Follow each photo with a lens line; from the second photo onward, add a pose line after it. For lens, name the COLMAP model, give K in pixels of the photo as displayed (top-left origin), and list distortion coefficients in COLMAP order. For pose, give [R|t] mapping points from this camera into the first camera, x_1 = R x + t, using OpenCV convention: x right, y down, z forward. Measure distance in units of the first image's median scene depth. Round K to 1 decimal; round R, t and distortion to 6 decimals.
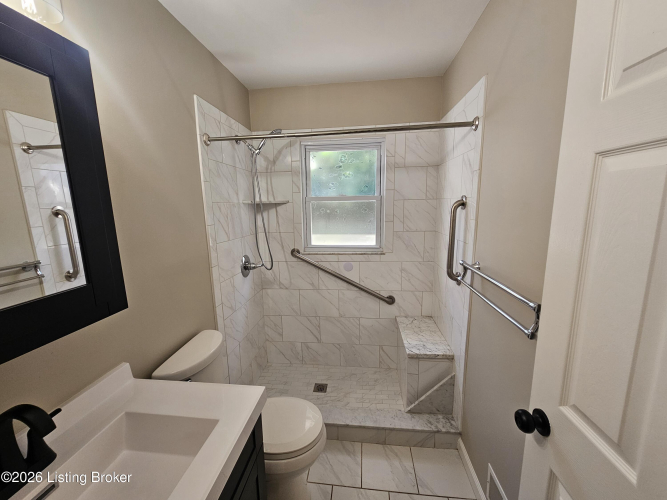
lens RADIAL K [[273.8, 0, 329.3], [0, 273.8, 251.1], [0, 0, 1]] dist [0.000465, -0.002538]
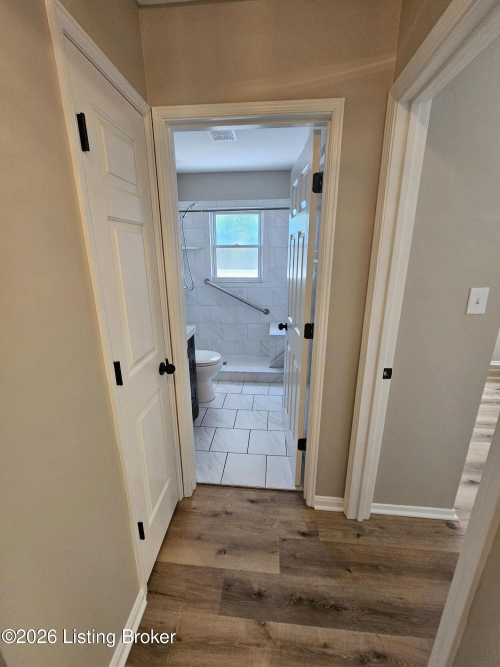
lens RADIAL K [[273.8, 0, 245.4], [0, 273.8, 331.3], [0, 0, 1]] dist [0.000465, -0.002538]
pose [[0.999697, 0.008387, 0.023152, 0.067451], [-0.011057, 0.992985, 0.117725, 0.112178], [-0.022003, -0.117945, 0.992776, -0.645145]]
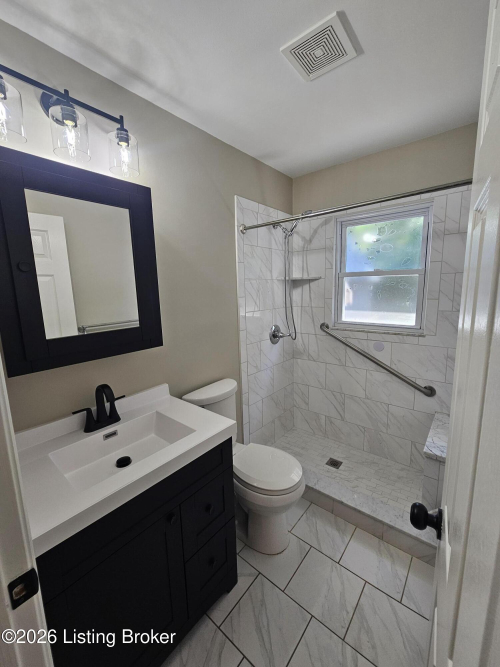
lens RADIAL K [[273.8, 0, 248.0], [0, 273.8, 328.9], [0, 0, 1]] dist [0.000465, -0.002538]
pose [[0.838012, 0.082285, -0.539412, 0.207333], [-0.083039, 0.996282, 0.022971, 0.014056], [0.539297, 0.025542, 0.841728, -0.024756]]
